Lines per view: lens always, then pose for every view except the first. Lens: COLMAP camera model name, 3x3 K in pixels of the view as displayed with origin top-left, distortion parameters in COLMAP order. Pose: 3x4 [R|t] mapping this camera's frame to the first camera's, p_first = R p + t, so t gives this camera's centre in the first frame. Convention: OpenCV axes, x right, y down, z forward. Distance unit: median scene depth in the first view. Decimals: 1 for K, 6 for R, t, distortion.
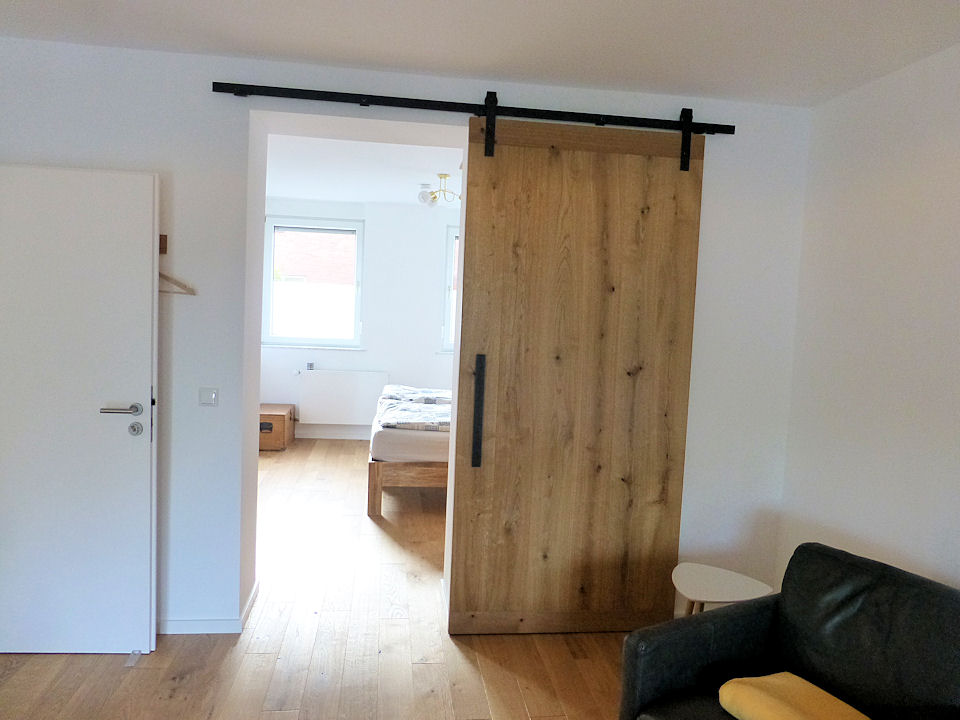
lens RADIAL K [[698.3, 0, 478.6], [0, 698.3, 363.3], [0, 0, 1]] dist [-0.004639, 0.001878]
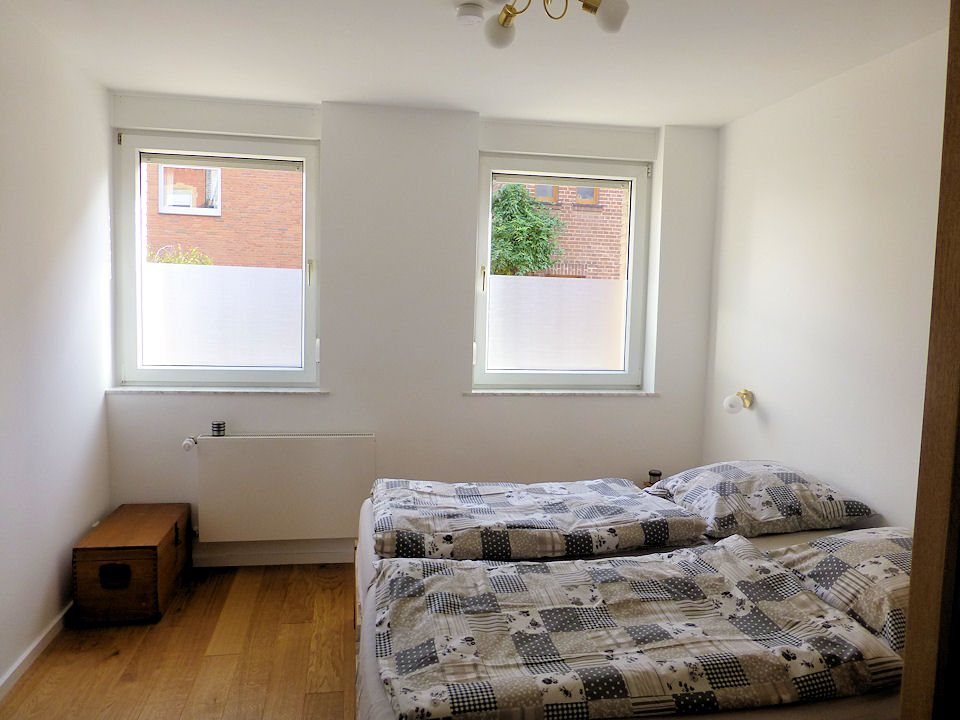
lens RADIAL K [[698.3, 0, 478.6], [0, 698.3, 363.3], [0, 0, 1]] dist [-0.004639, 0.001878]
pose [[0.998031, -0.024134, 0.057901, -0.081303], [0.024197, 0.999707, -0.000395, -0.038406], [-0.057874, 0.001795, 0.998322, 0.484729]]
